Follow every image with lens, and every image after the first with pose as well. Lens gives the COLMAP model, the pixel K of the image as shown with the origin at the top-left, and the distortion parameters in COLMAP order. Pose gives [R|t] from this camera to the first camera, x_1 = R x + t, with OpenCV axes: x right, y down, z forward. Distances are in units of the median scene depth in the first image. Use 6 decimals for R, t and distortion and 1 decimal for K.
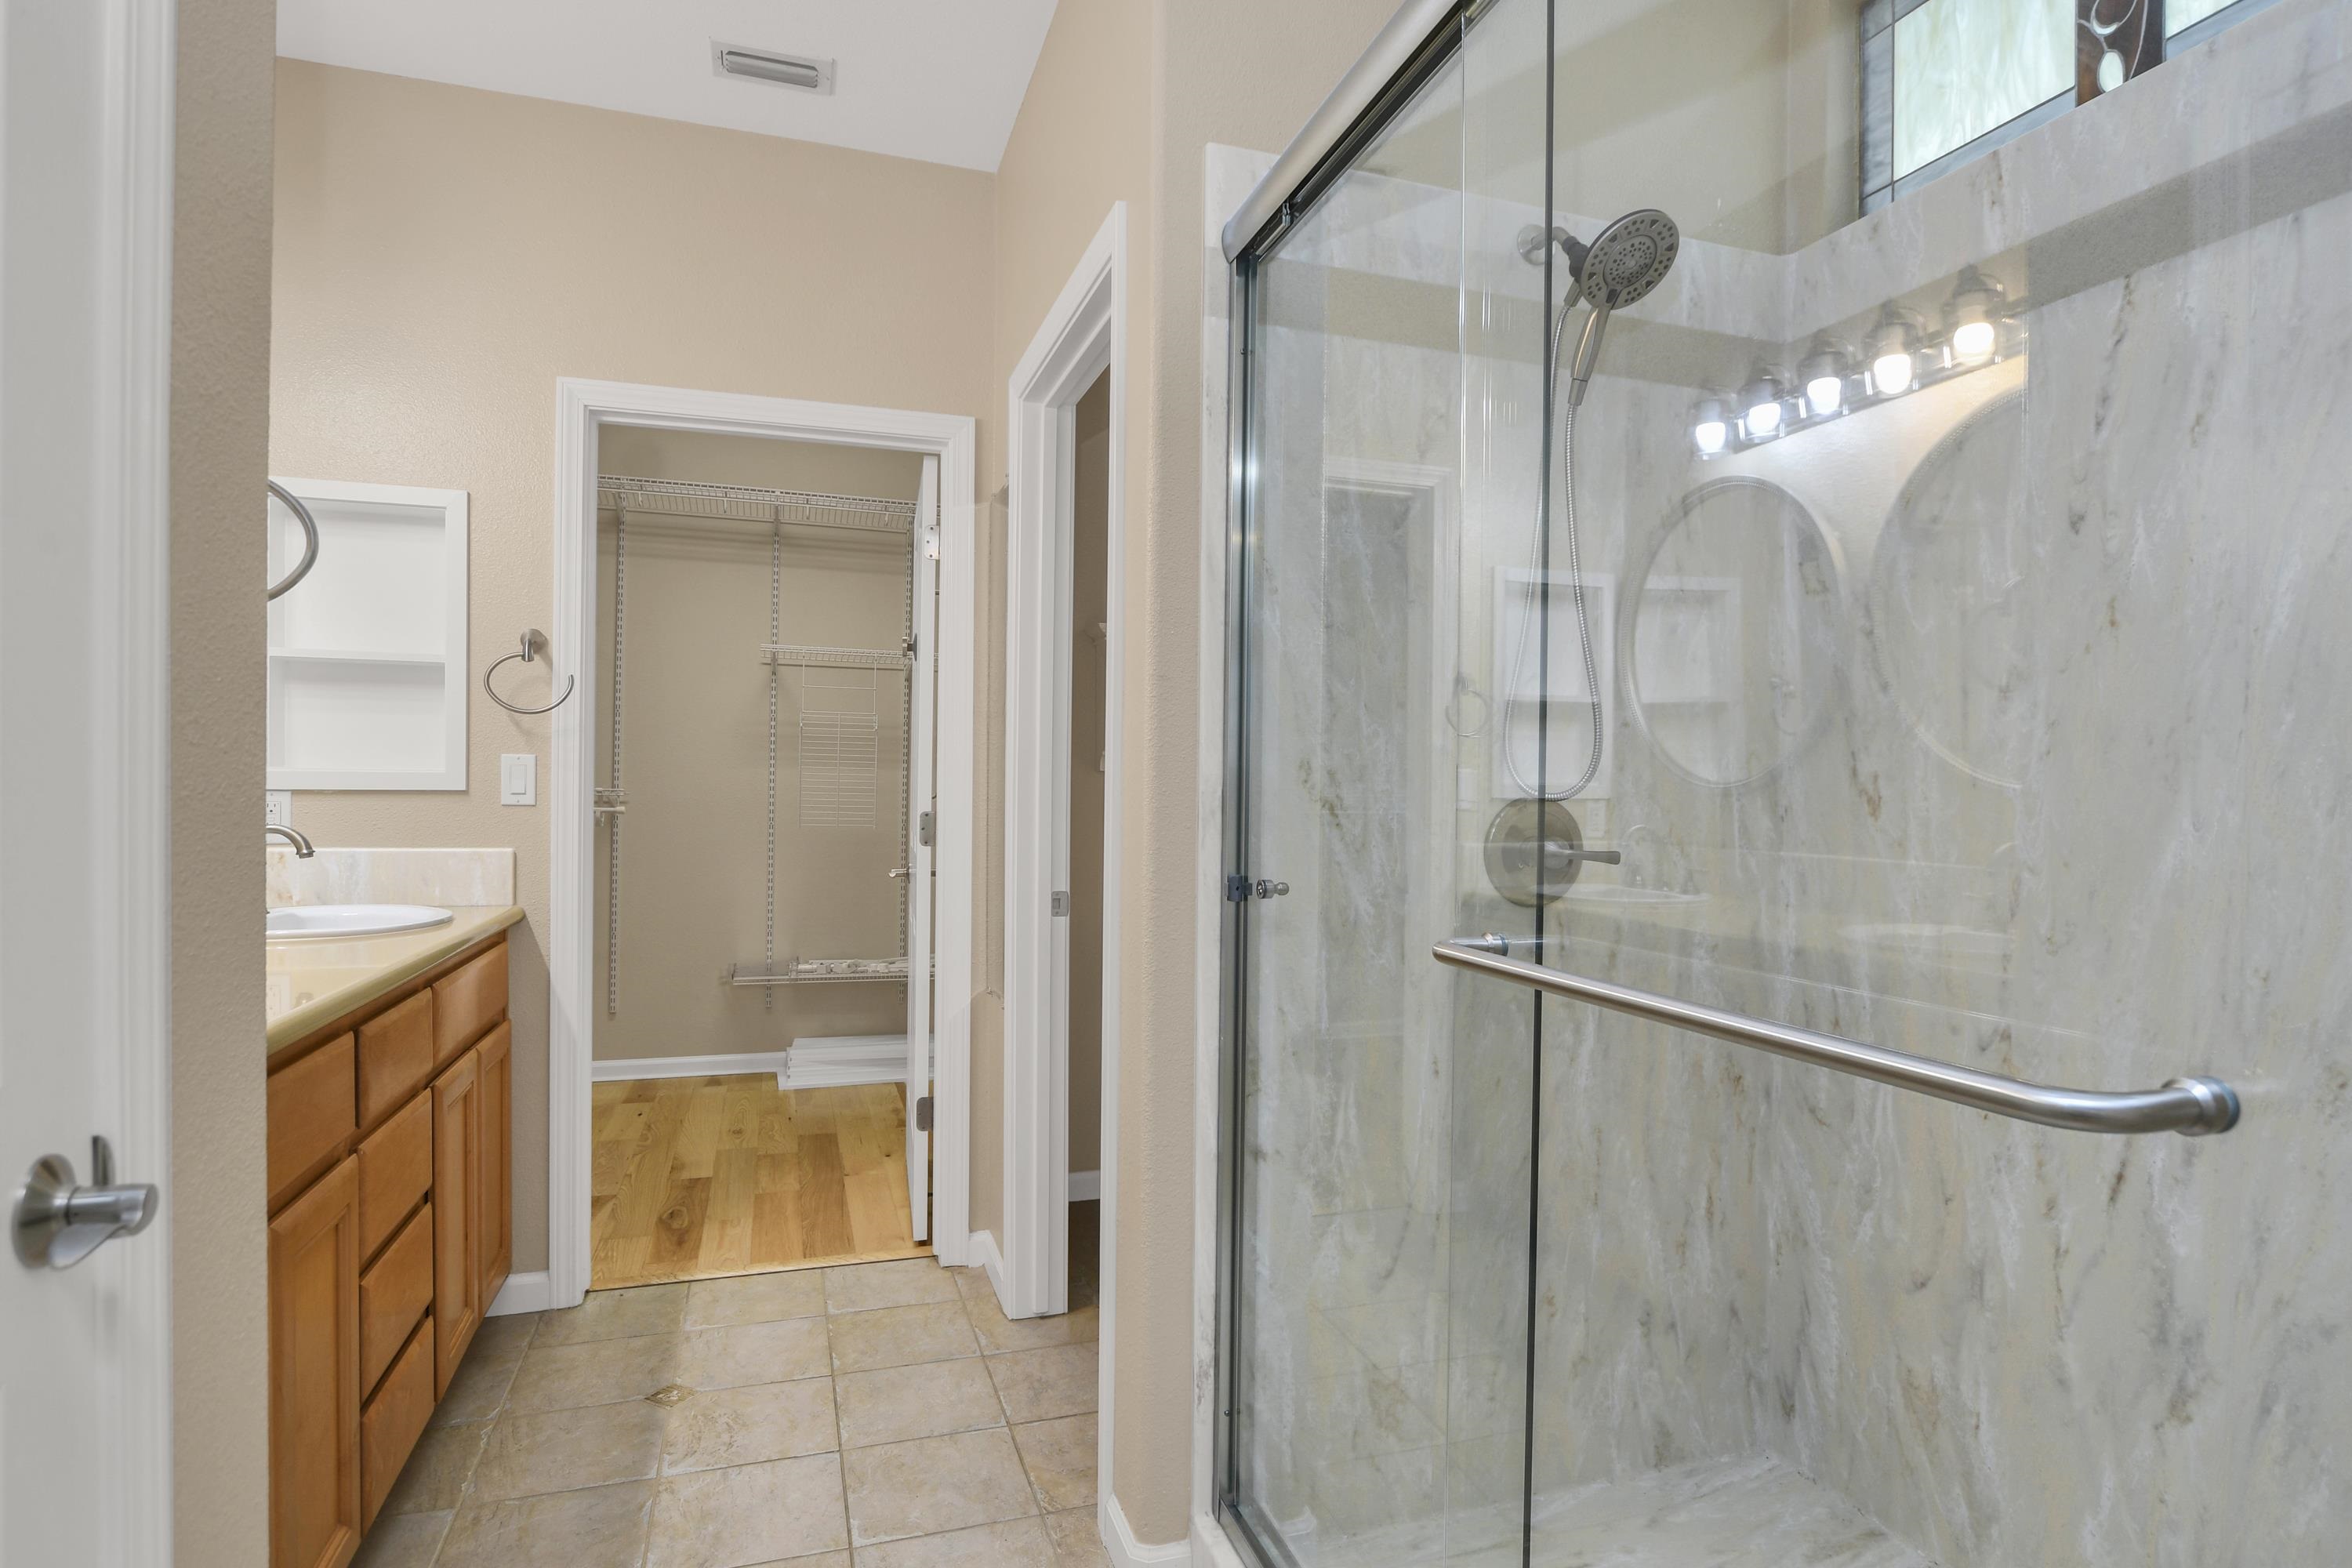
lens RADIAL K [[1262.2, 0, 1198.1], [0, 1262.2, 803.1], [0, 0, 1]] dist [-0.019606, 0.002243]
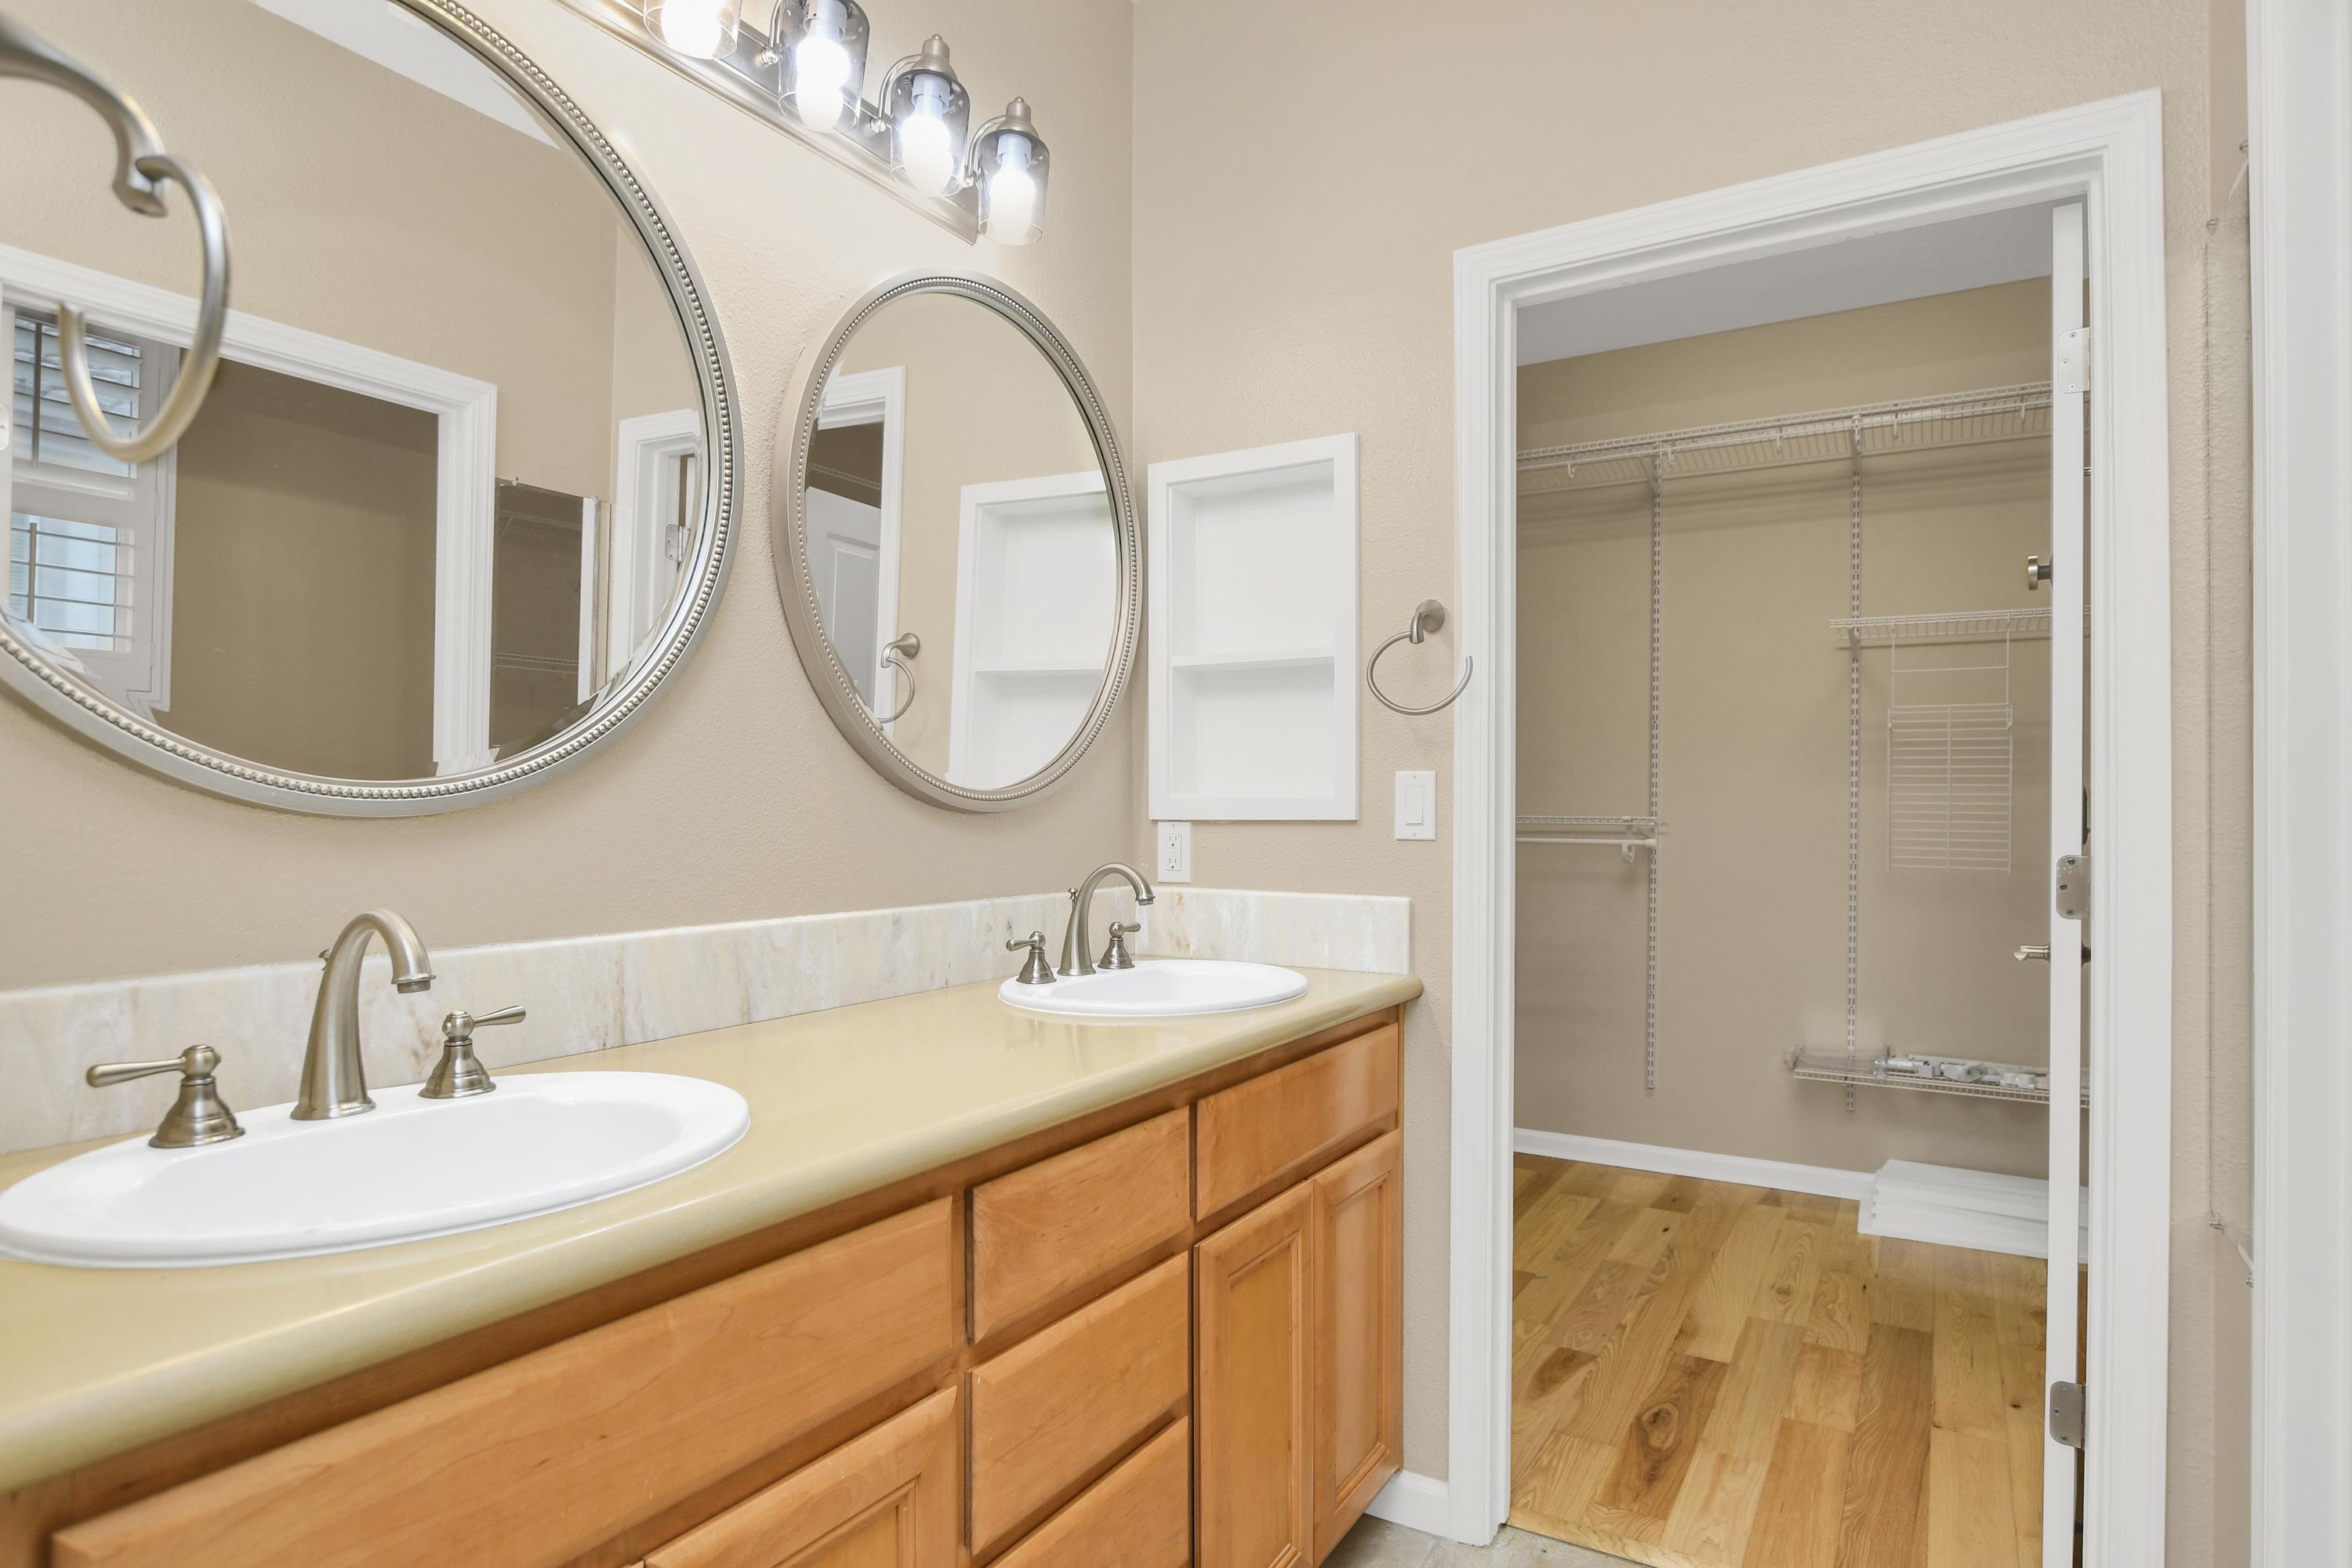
lens RADIAL K [[1262.2, 0, 1198.1], [0, 1262.2, 803.1], [0, 0, 1]] dist [-0.019606, 0.002243]
pose [[0.656078, -0.012518, -0.754589, -0.050714], [-0.003913, 0.999793, -0.019988, -0.003813], [0.754683, 0.016066, 0.655893, 0.337322]]
